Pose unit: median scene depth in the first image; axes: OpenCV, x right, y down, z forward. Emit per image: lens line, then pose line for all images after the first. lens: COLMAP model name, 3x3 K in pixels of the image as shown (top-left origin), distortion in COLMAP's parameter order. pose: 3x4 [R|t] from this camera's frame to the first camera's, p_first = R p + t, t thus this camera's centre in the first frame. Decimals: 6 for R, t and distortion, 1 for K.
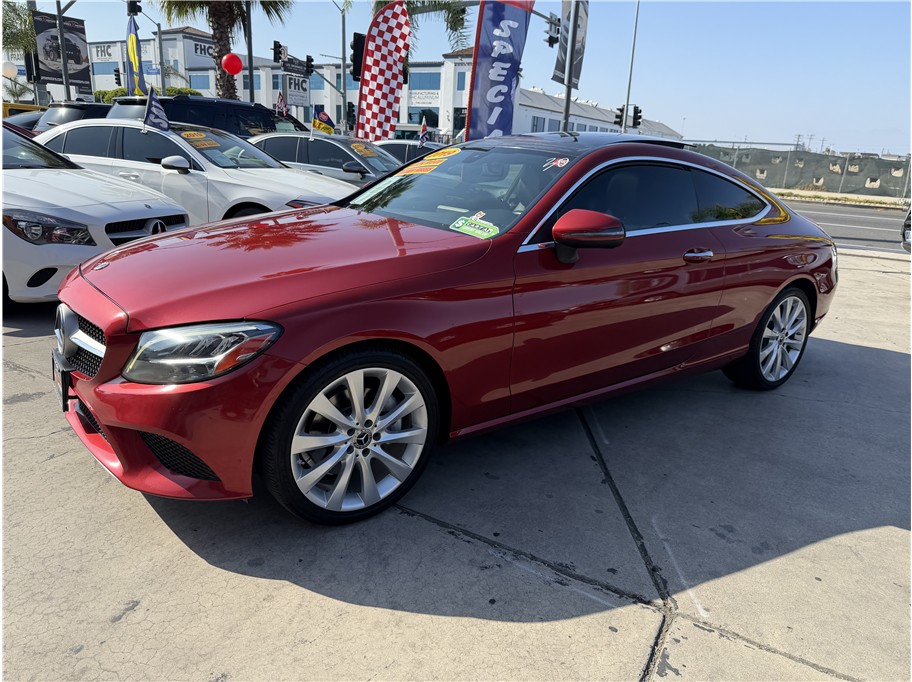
lens RADIAL K [[640.5, 0, 454.5], [0, 640.5, 344.2], [0, 0, 1]] dist [0.021520, -0.033024]
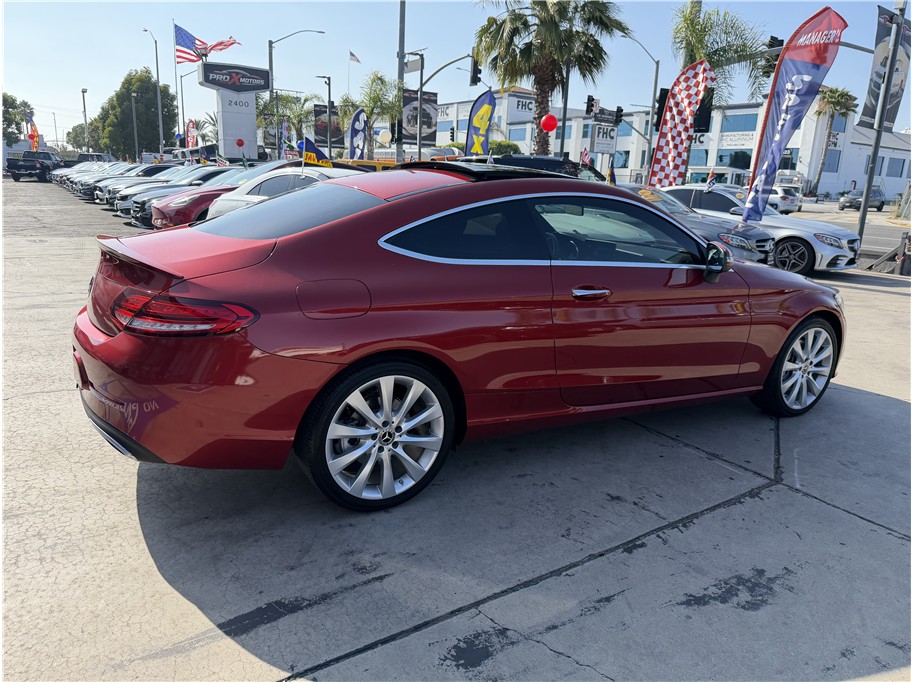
lens RADIAL K [[640.5, 0, 456.6], [0, 640.5, 344.5], [0, 0, 1]] dist [0.021520, -0.033024]
pose [[0.903199, 0.093586, -0.418896, 0.067470], [-0.119842, 0.992113, -0.036748, 0.060713], [0.412153, 0.083392, 0.907290, -0.219732]]
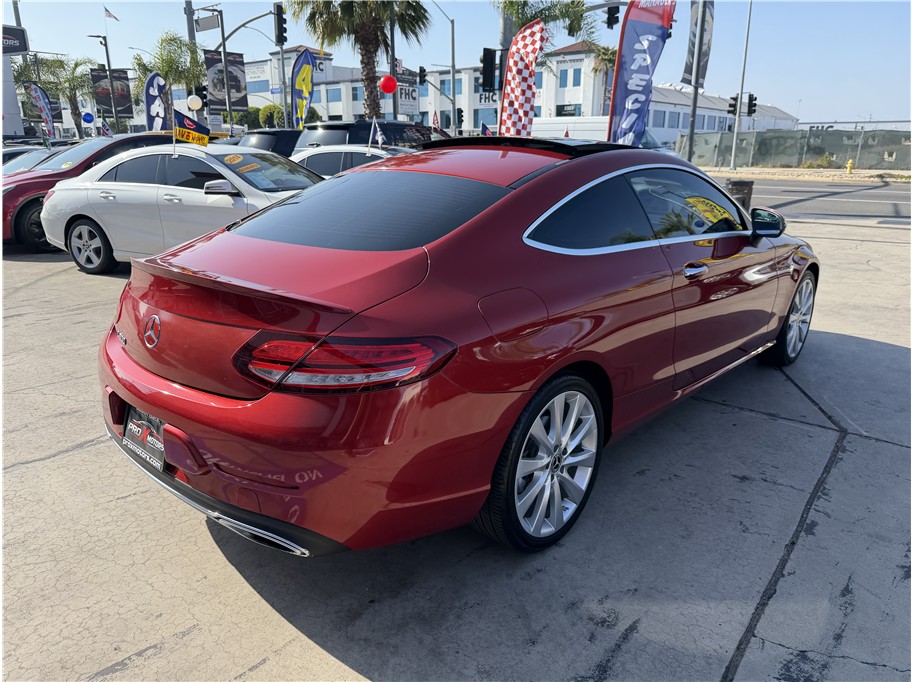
lens RADIAL K [[640.5, 0, 457.0], [0, 640.5, 346.8], [0, 0, 1]] dist [0.021520, -0.033024]
pose [[0.988974, -0.009672, -0.147770, -0.113063], [0.010321, 0.999940, 0.003626, 0.045717], [0.147726, -0.005111, 0.989015, -0.222534]]
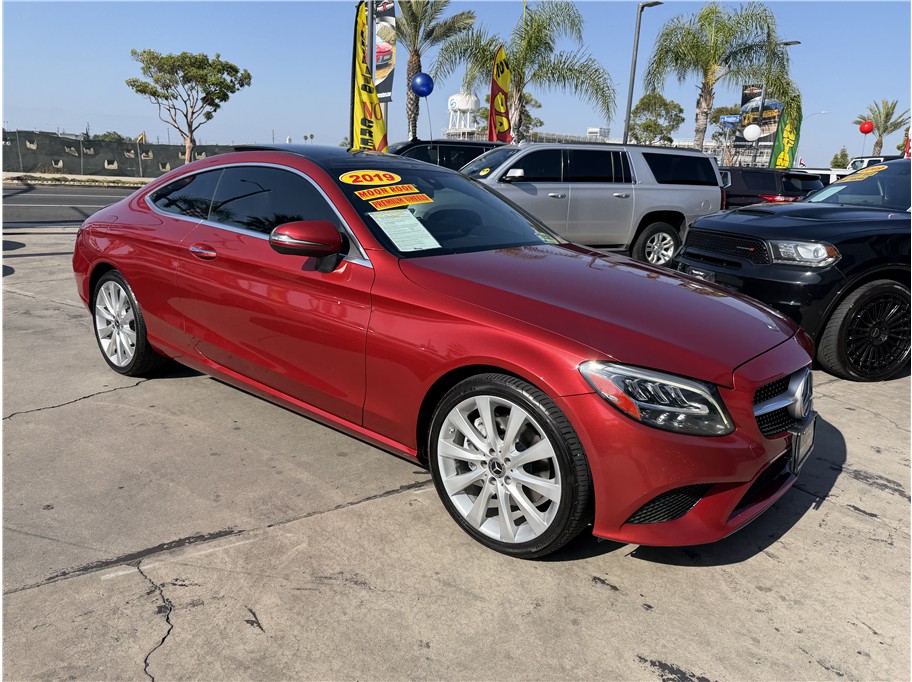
lens RADIAL K [[640.5, 0, 458.9], [0, 640.5, 335.0], [0, 0, 1]] dist [0.021520, -0.033024]
pose [[0.444983, -0.245294, 0.861290, -0.384194], [0.229987, 0.960801, 0.154812, -0.069311], [-0.865504, 0.129197, 0.483954, 0.147348]]
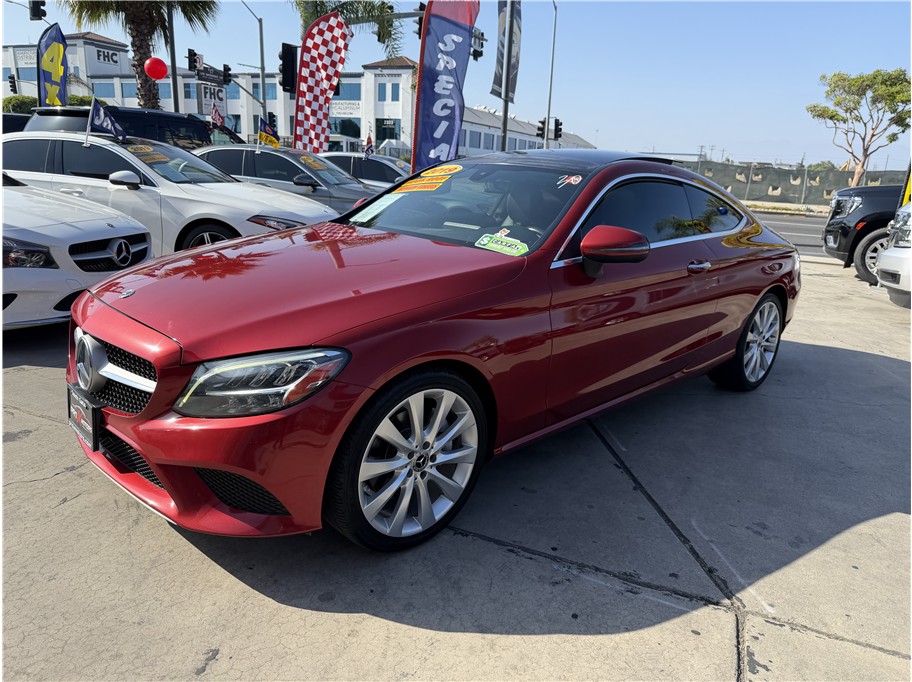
lens RADIAL K [[640.5, 0, 461.7], [0, 640.5, 343.9], [0, 0, 1]] dist [0.021520, -0.033024]
pose [[0.991587, -0.036991, 0.124040, -0.059975], [0.038918, 0.999156, -0.013154, -0.005467], [-0.123449, 0.017871, 0.992190, 0.003055]]
